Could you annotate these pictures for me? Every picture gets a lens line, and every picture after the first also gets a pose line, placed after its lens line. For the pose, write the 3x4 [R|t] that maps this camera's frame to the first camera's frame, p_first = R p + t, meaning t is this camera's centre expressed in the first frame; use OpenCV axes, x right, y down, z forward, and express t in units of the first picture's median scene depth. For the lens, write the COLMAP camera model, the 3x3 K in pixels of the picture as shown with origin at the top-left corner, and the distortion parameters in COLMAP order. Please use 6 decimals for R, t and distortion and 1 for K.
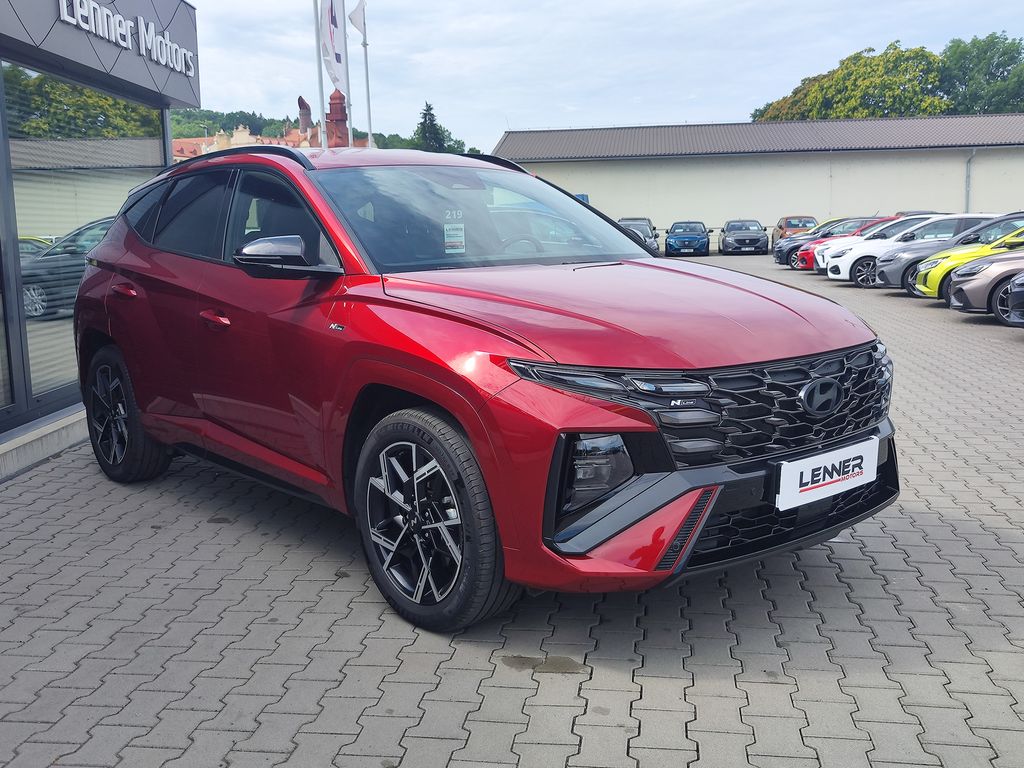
lens RADIAL K [[1013.8, 0, 512.0], [0, 1013.8, 384.0], [0, 0, 1]] dist [0.064216, -0.137417]
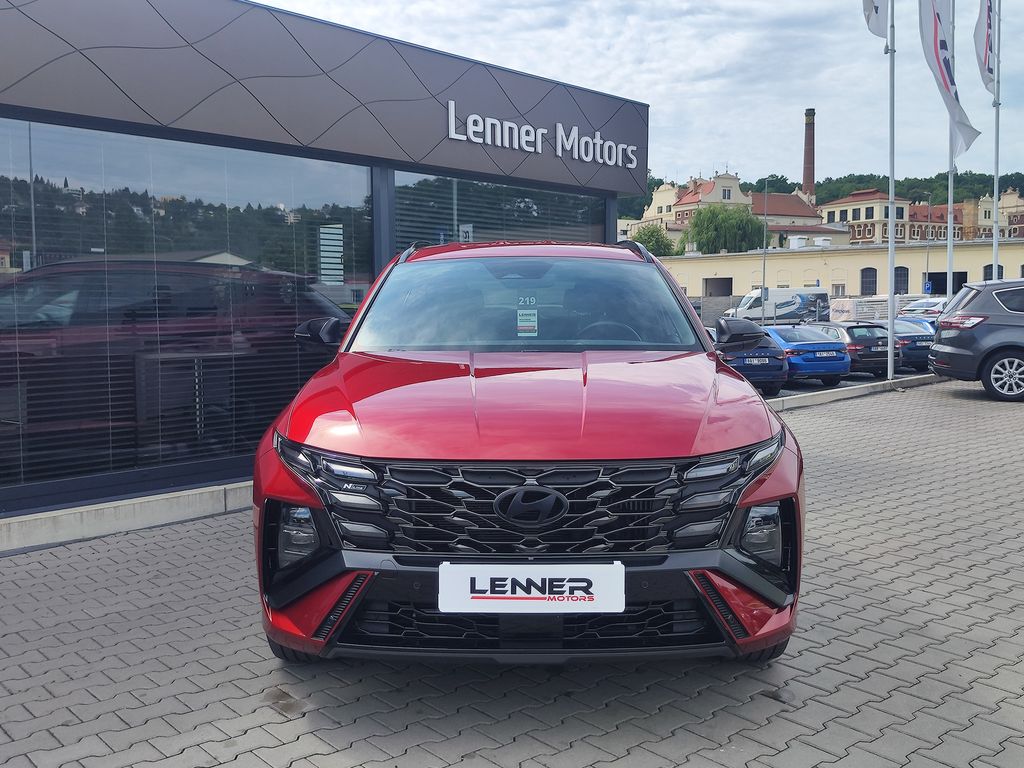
lens RADIAL K [[1013.8, 0, 512.0], [0, 1013.8, 384.0], [0, 0, 1]] dist [0.064216, -0.137417]
pose [[0.752568, 0.071987, -0.654568, 0.901781], [-0.113164, 0.993357, -0.020861, -0.078517], [0.648718, 0.089773, 0.755715, 0.263758]]
